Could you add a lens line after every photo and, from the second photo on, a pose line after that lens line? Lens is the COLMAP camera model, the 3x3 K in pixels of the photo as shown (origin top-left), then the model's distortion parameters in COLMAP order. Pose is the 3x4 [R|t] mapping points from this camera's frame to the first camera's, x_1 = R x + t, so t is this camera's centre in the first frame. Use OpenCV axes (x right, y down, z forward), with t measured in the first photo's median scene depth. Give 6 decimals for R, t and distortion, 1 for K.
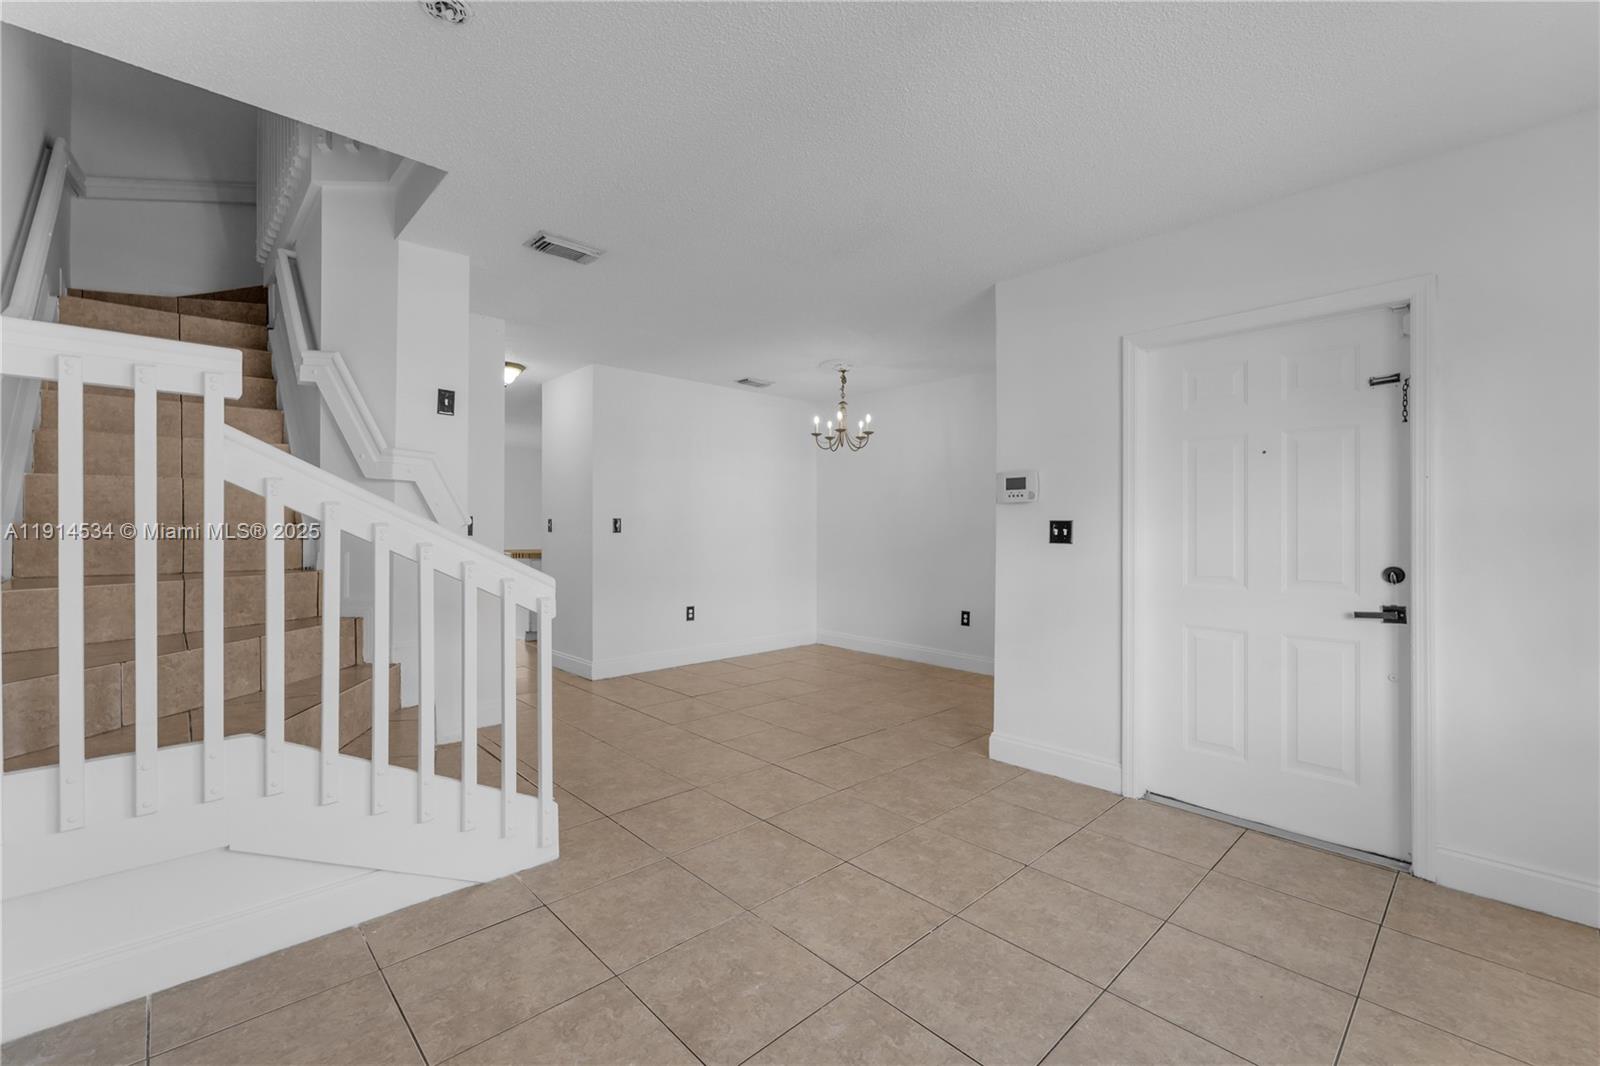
lens RADIAL K [[662.6, 0, 809.2], [0, 662.6, 523.3], [0, 0, 1]] dist [0.001726, 0.000217]
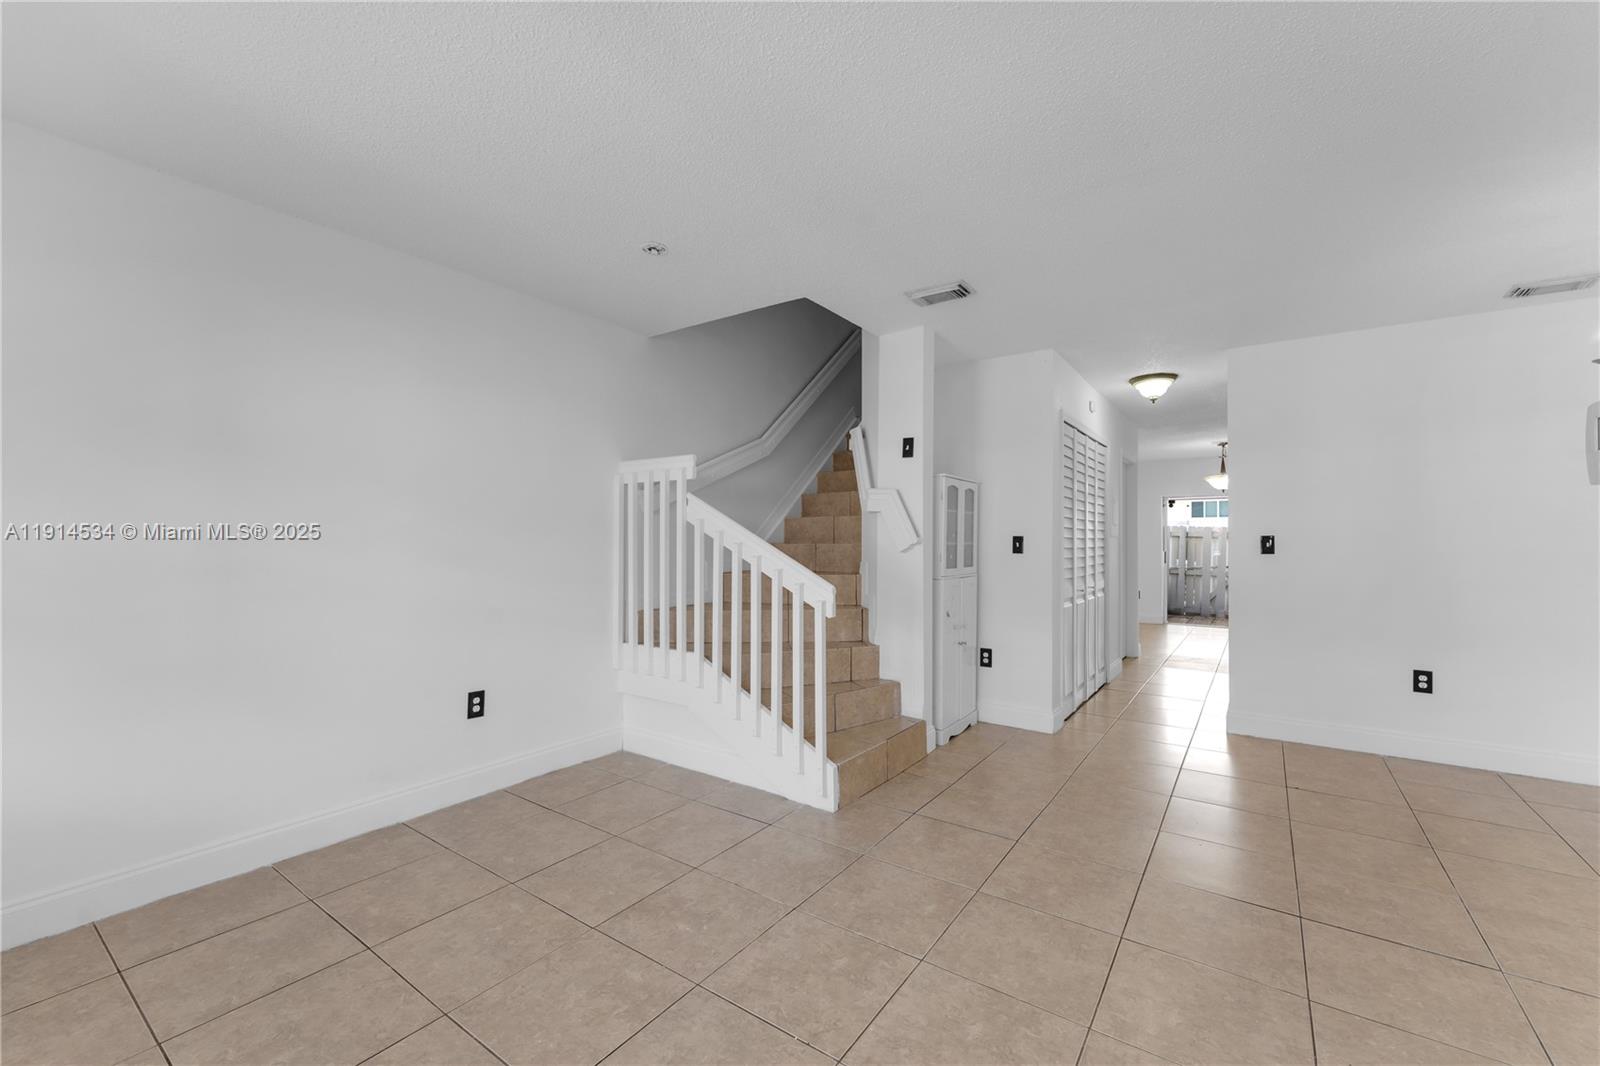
lens RADIAL K [[662.6, 0, 809.2], [0, 662.6, 523.3], [0, 0, 1]] dist [0.001726, 0.000217]
pose [[0.200070, -0.028472, -0.979368, 0.926189], [0.000210, 0.999579, -0.029016, 0.000963], [0.979782, 0.005600, 0.199992, 0.775788]]
